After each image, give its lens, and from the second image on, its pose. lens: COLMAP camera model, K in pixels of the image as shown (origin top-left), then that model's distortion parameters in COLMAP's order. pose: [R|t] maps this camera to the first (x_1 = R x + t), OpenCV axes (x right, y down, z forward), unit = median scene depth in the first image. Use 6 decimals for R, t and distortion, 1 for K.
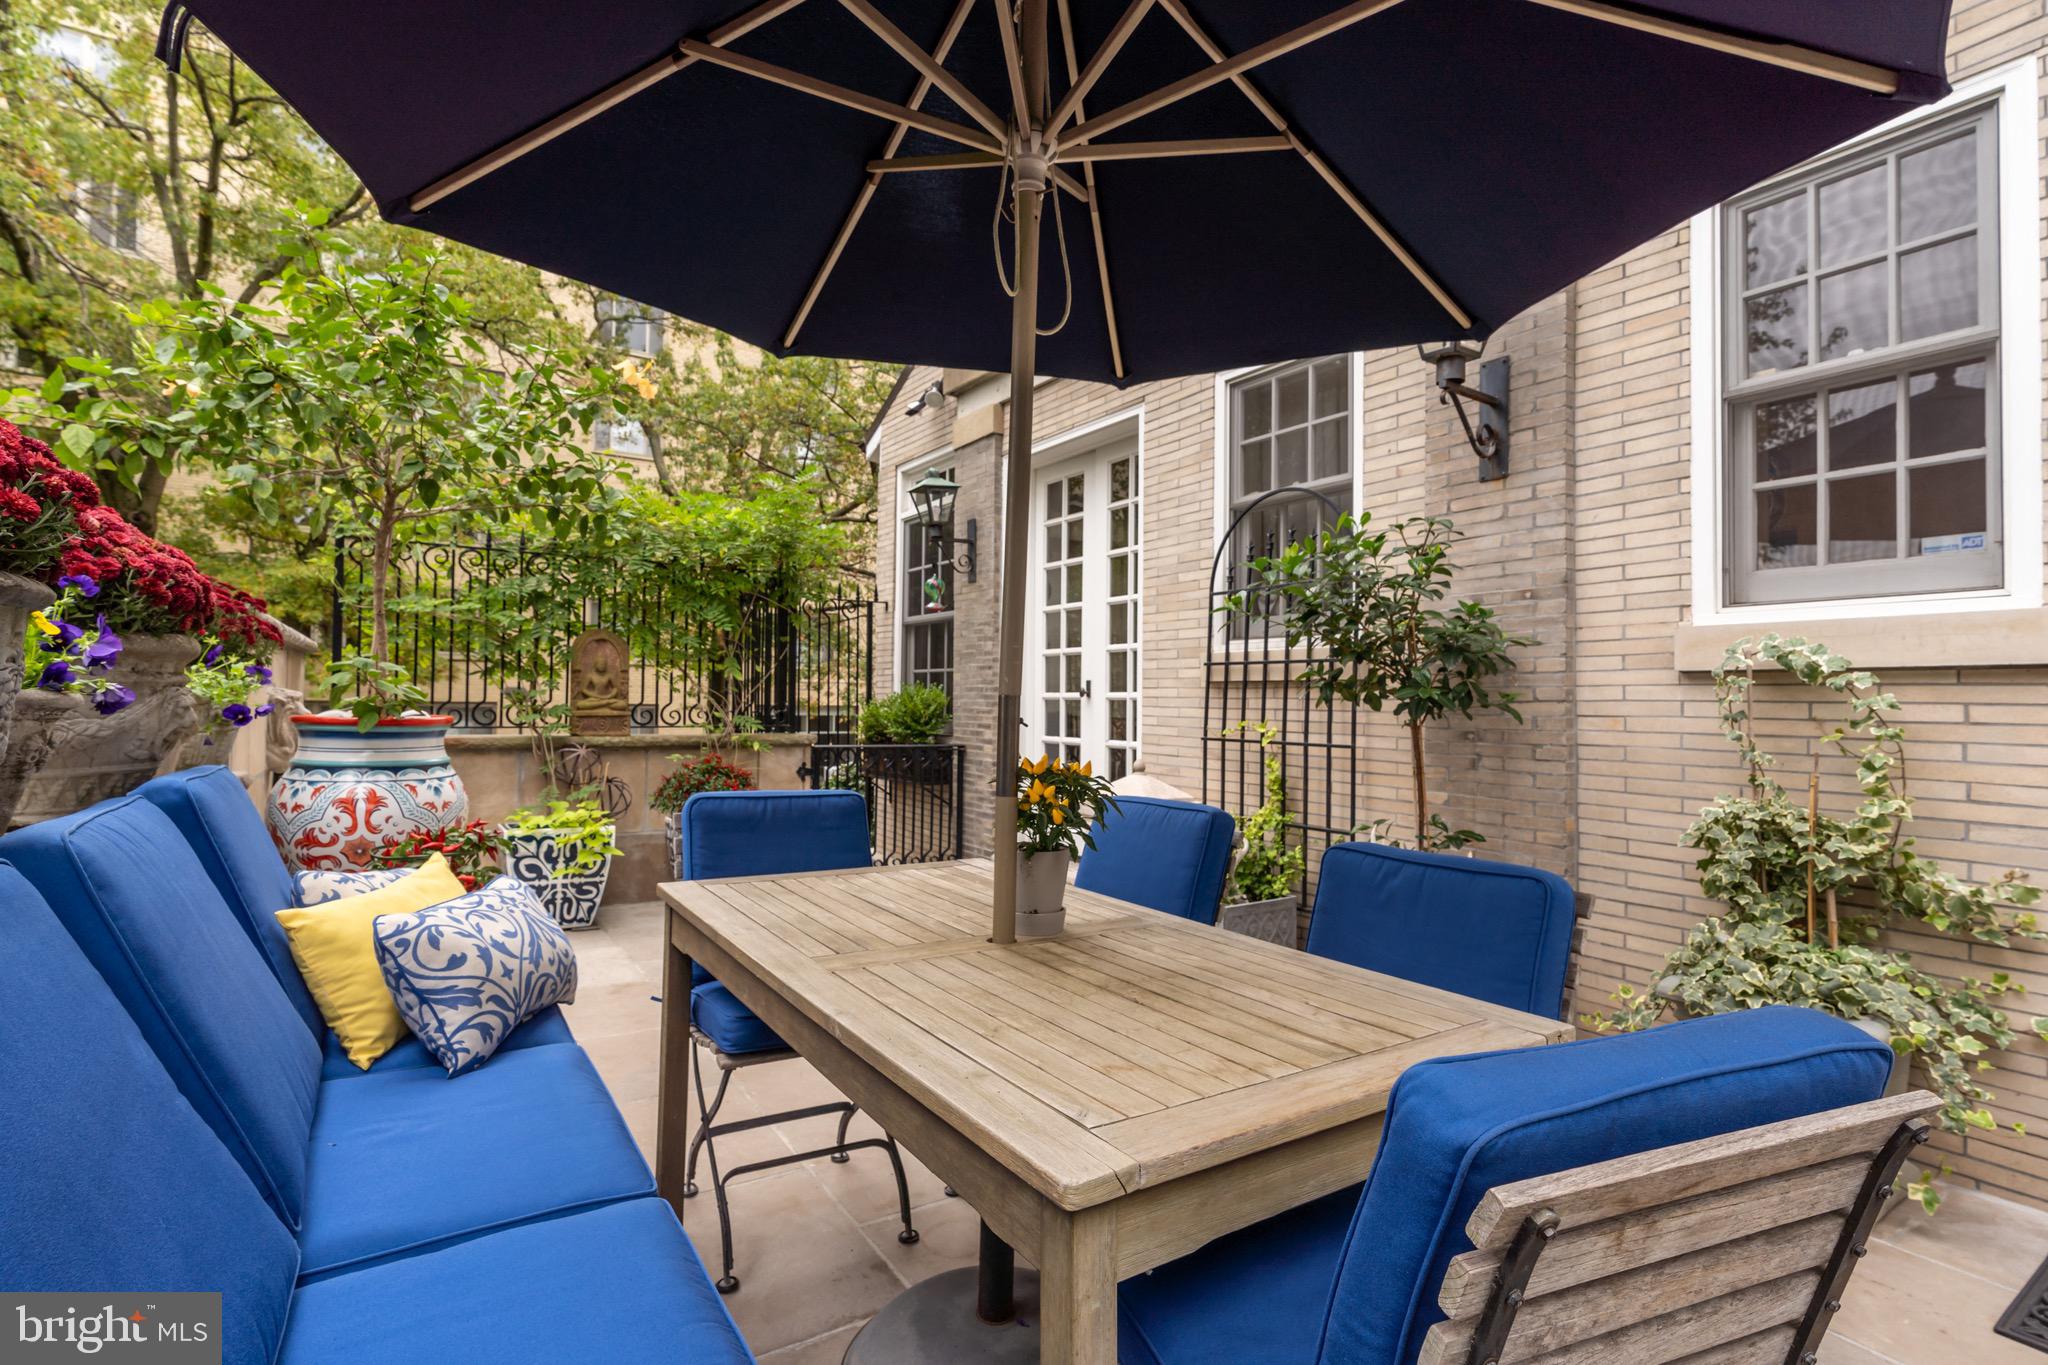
lens RADIAL K [[979.5, 0, 1024.0], [0, 979.5, 682.5], [0, 0, 1]] dist [0.000310, 0.000034]
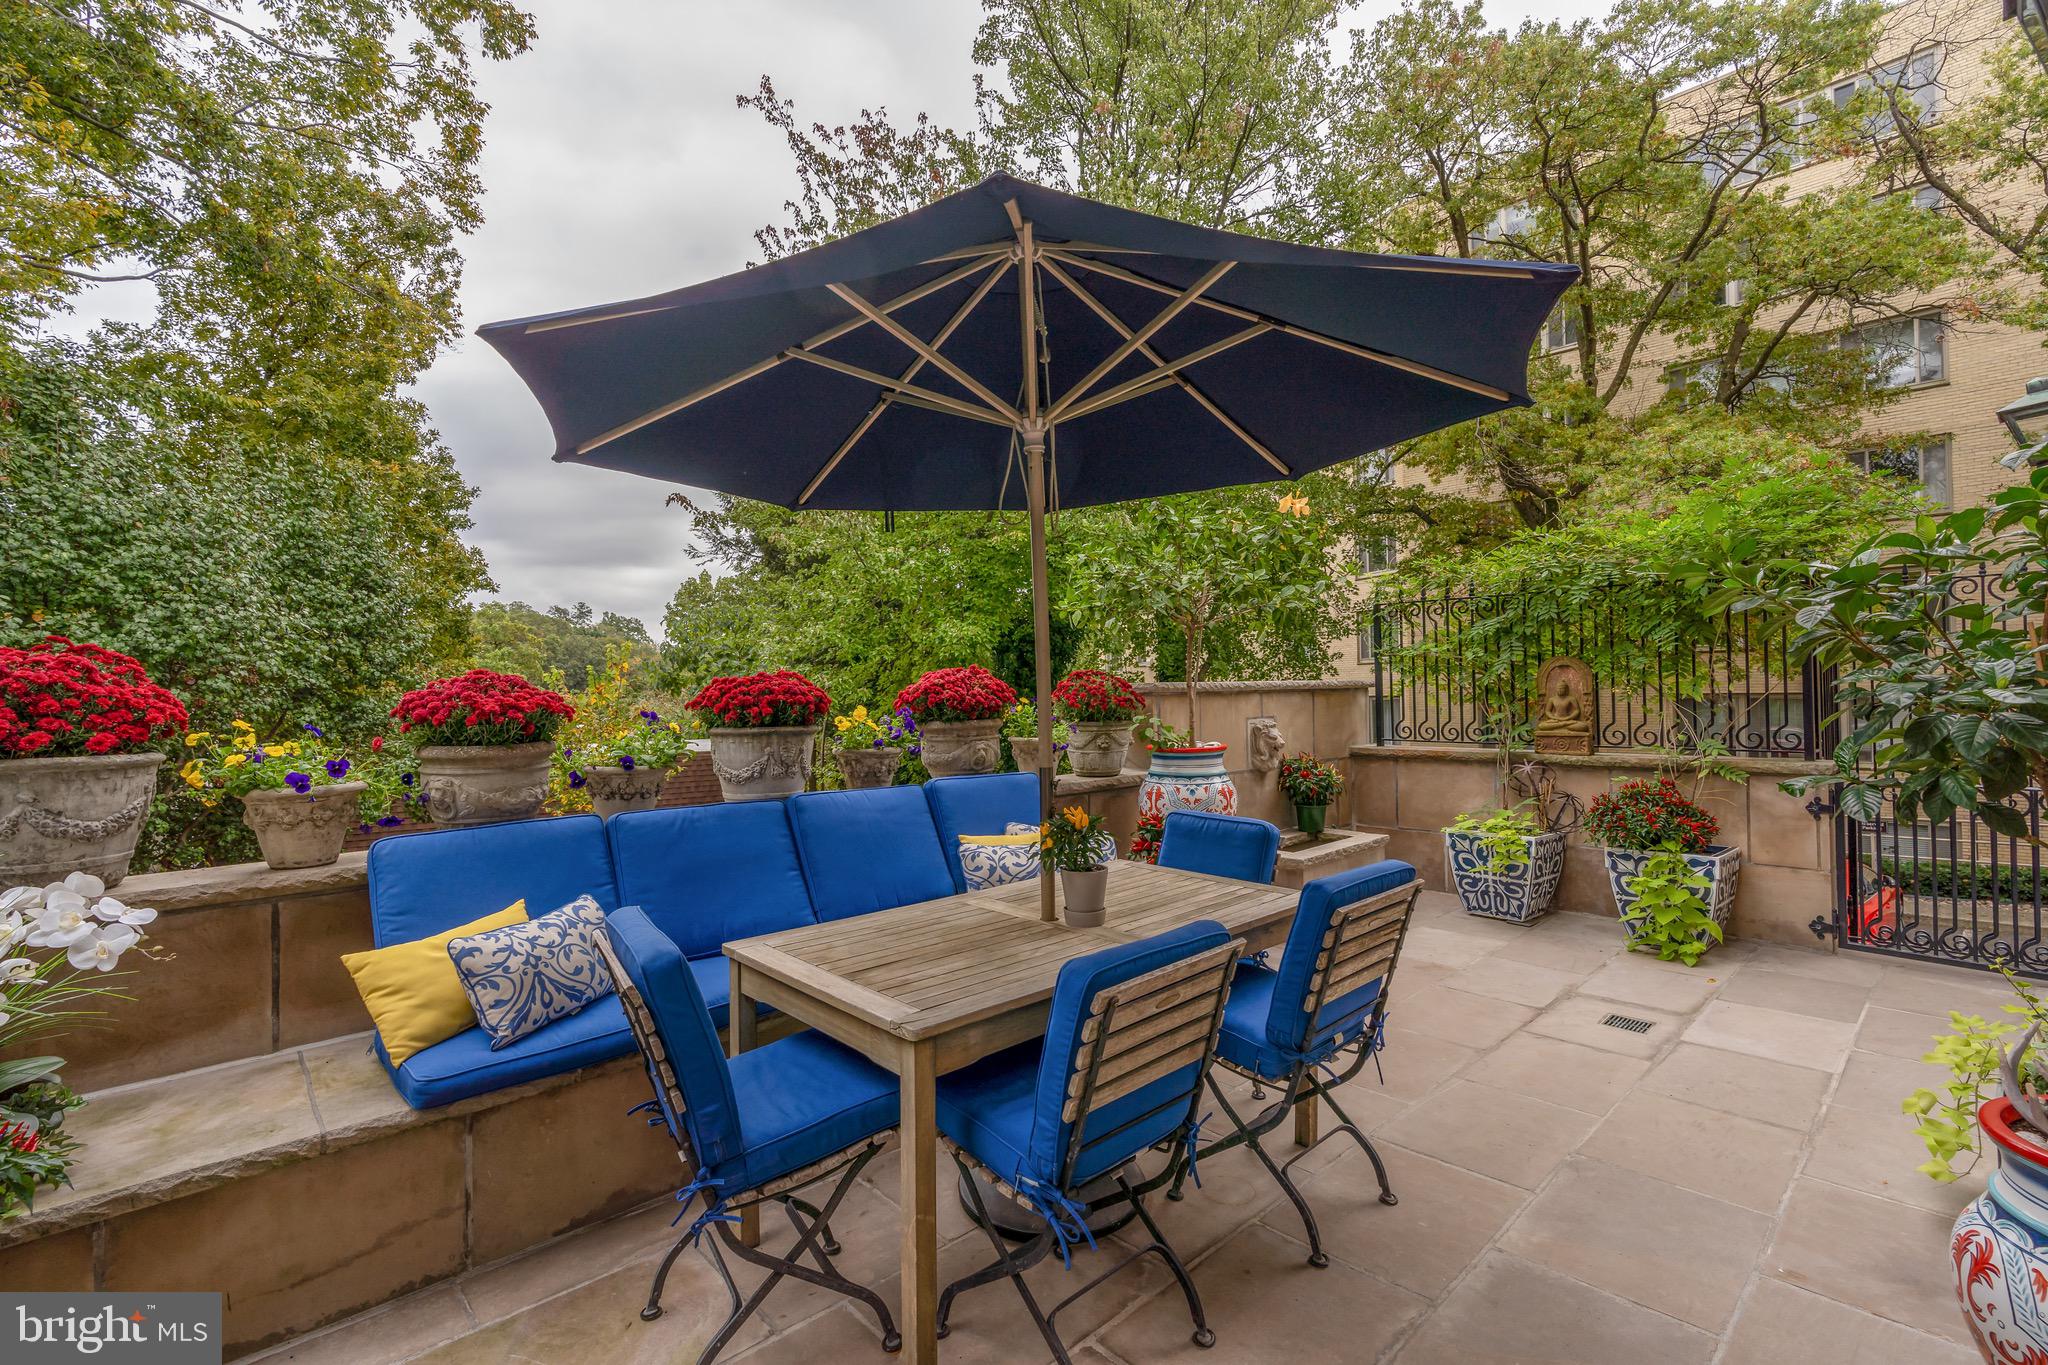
lens RADIAL K [[926.7, 0, 1024.0], [0, 926.7, 682.5], [0, 0, 1]] dist [-0.000902, -0.000023]
pose [[0.187014, -0.022091, -0.982109, 0.520313], [0.039048, 0.999124, -0.015038, -0.036678], [0.981581, -0.035537, 0.187713, 0.243174]]
